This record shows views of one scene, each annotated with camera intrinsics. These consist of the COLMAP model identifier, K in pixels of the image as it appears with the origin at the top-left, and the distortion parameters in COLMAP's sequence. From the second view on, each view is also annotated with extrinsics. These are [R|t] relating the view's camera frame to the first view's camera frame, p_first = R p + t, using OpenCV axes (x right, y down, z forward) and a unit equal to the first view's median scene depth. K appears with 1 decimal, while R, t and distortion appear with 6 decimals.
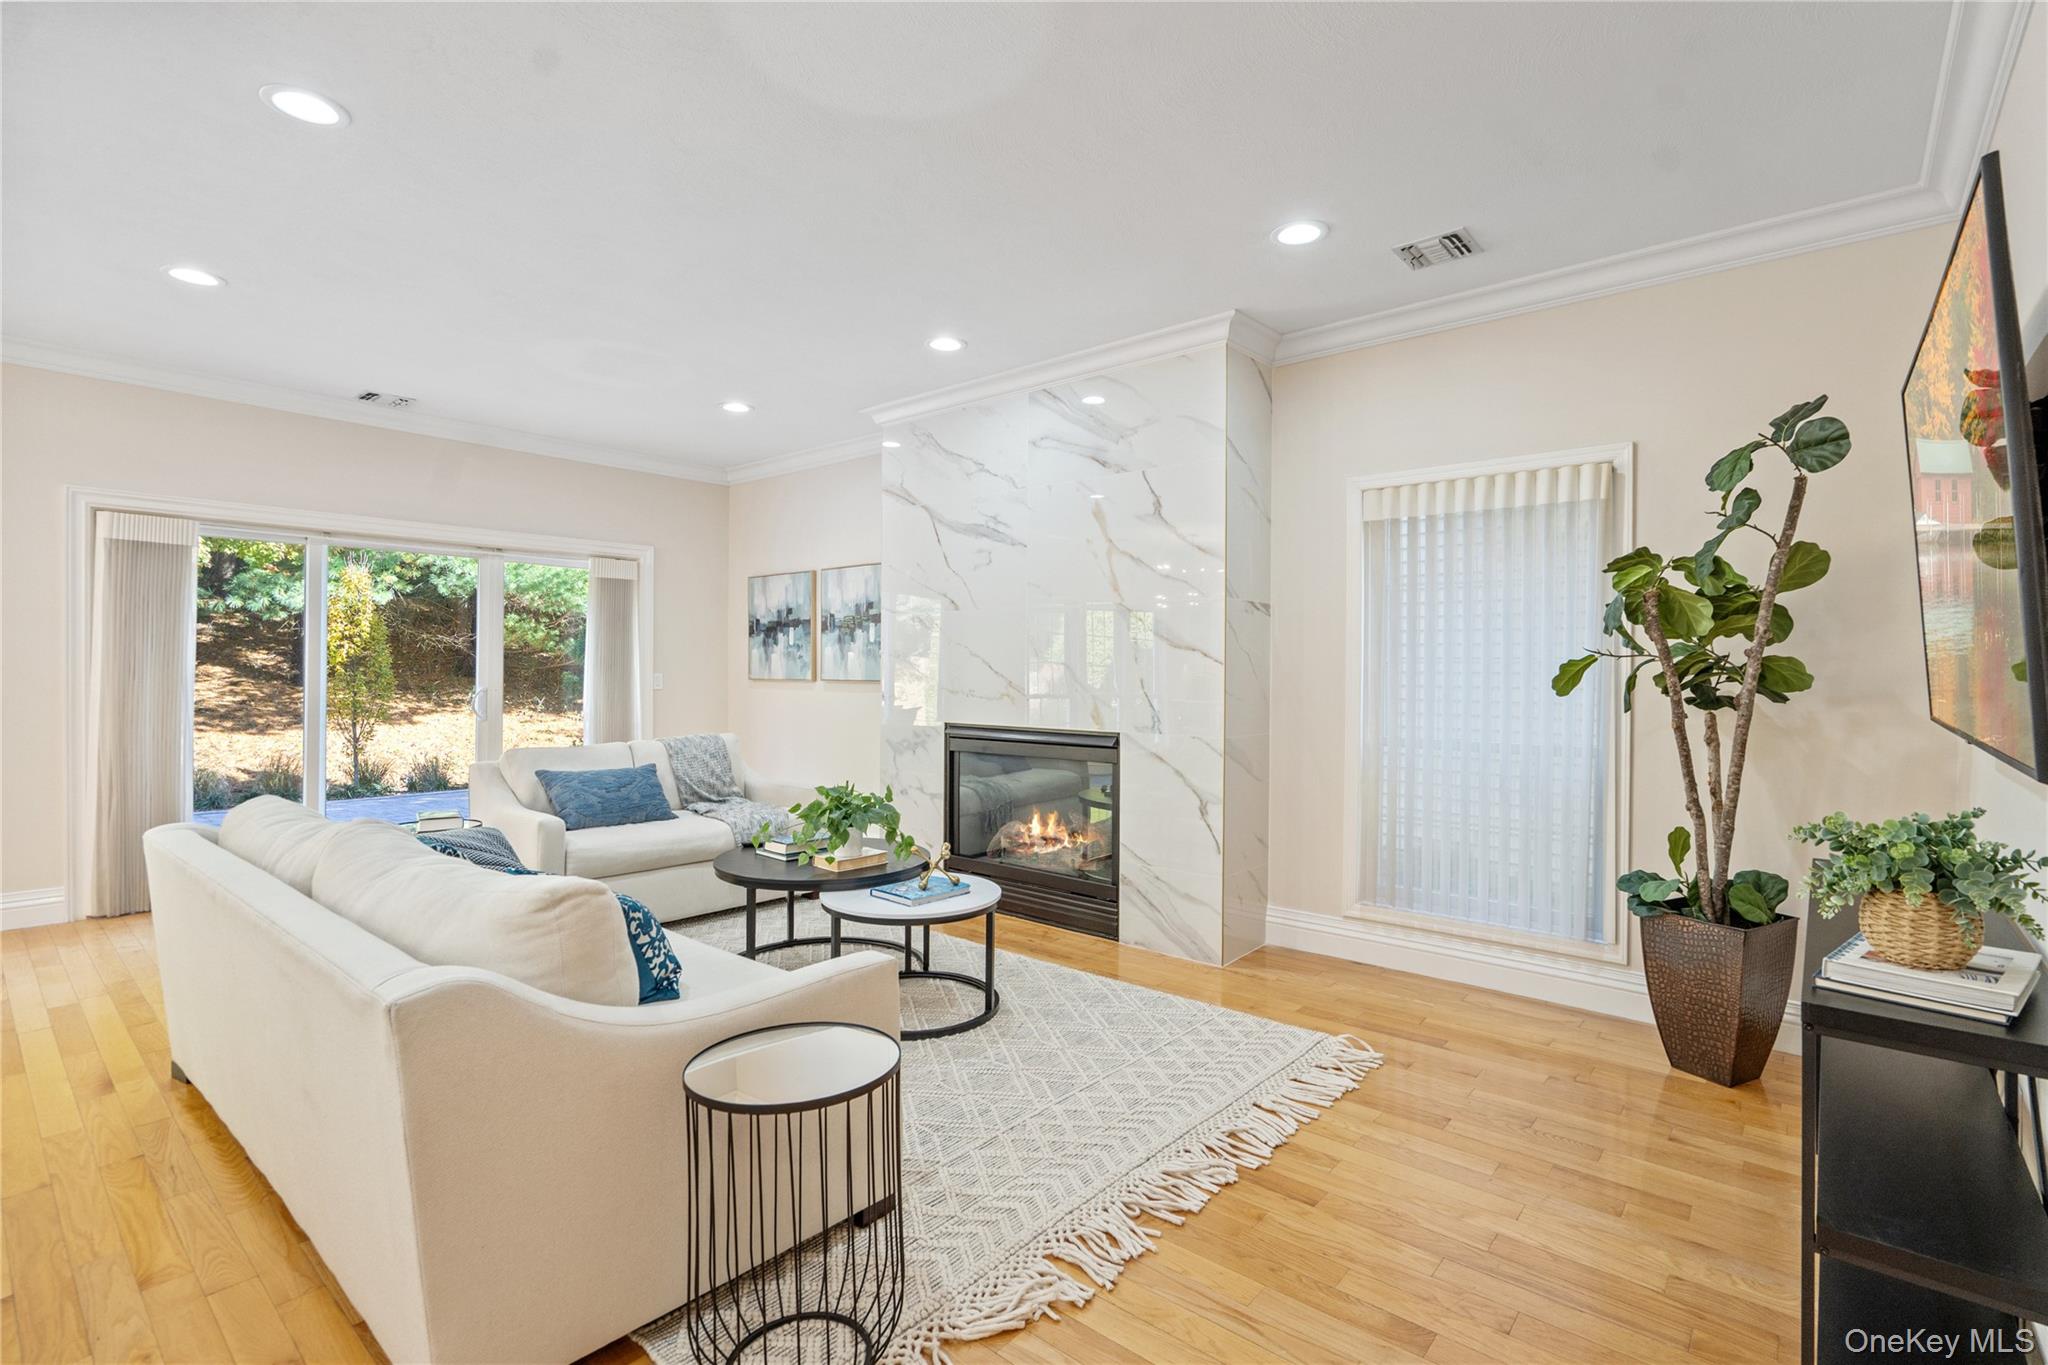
lens RADIAL K [[935.8, 0, 1037.1], [0, 935.8, 679.9], [0, 0, 1]] dist [-0.001652, 0.000004]
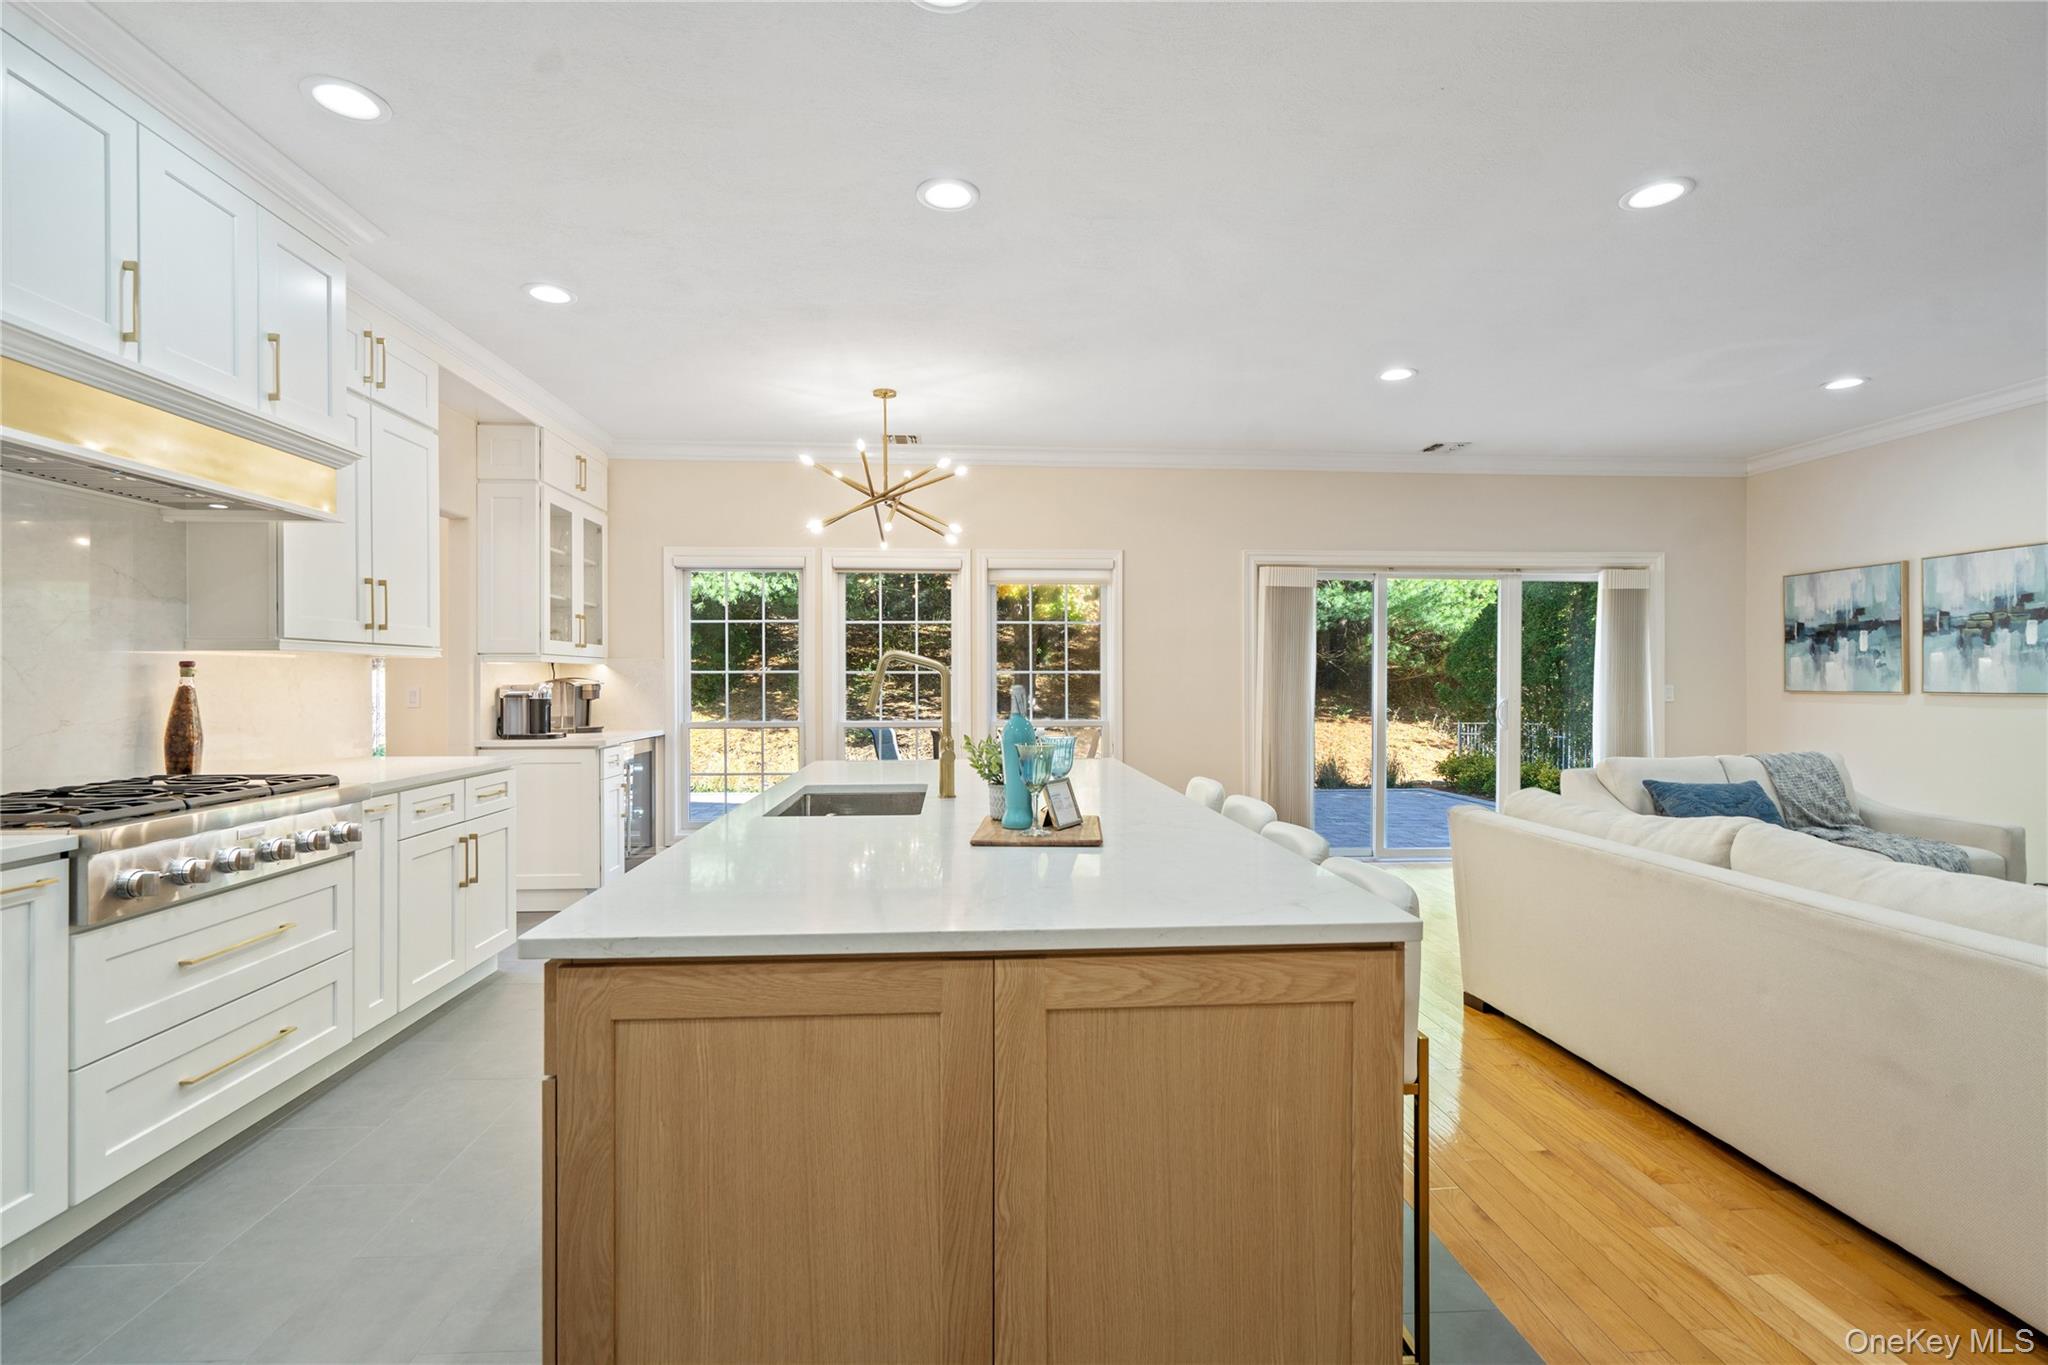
lens RADIAL K [[935.8, 0, 1029.4], [0, 935.8, 682.8], [0, 0, 1]] dist [-0.001652, 0.000004]
pose [[0.702373, -0.004359, -0.711796, -0.194972], [-0.002252, 0.999963, -0.008346, 0.000262], [0.711805, 0.007465, 0.702337, -0.139010]]
